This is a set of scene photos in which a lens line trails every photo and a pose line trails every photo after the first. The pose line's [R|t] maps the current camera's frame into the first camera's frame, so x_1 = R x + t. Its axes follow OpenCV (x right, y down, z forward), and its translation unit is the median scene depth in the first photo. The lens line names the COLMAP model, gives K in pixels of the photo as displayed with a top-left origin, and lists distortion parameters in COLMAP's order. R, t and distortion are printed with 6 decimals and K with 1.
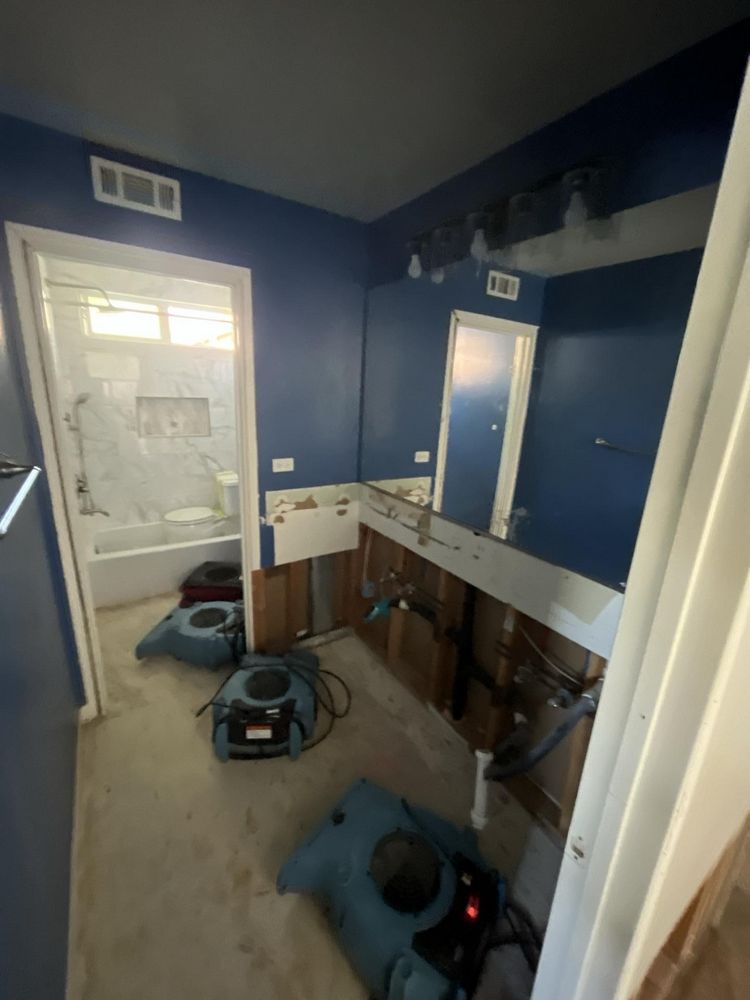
lens RADIAL K [[405.7, 0, 374.8], [0, 405.7, 498.8], [0, 0, 1]] dist [-0.002611, 0.000926]
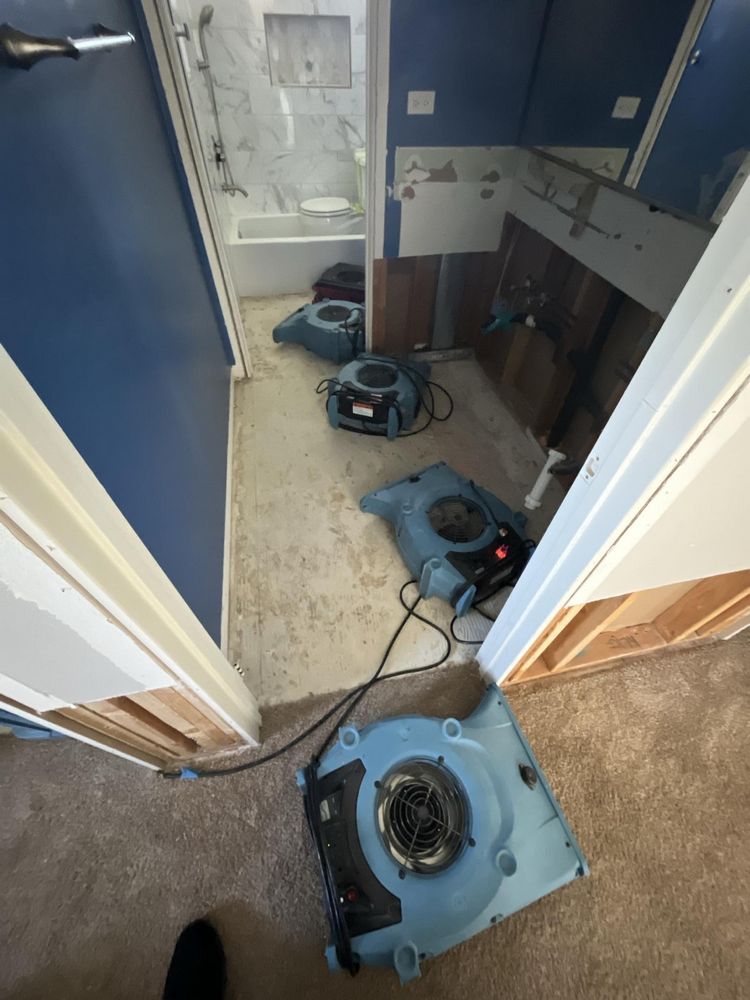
lens RADIAL K [[405.7, 0, 377.2], [0, 405.7, 497.2], [0, 0, 1]] dist [-0.002611, 0.000926]
pose [[0.932326, 0.256764, -0.254637, 0.082818], [-0.079138, 0.831963, 0.549158, 0.121692], [0.352853, -0.491843, 0.795980, -0.009039]]
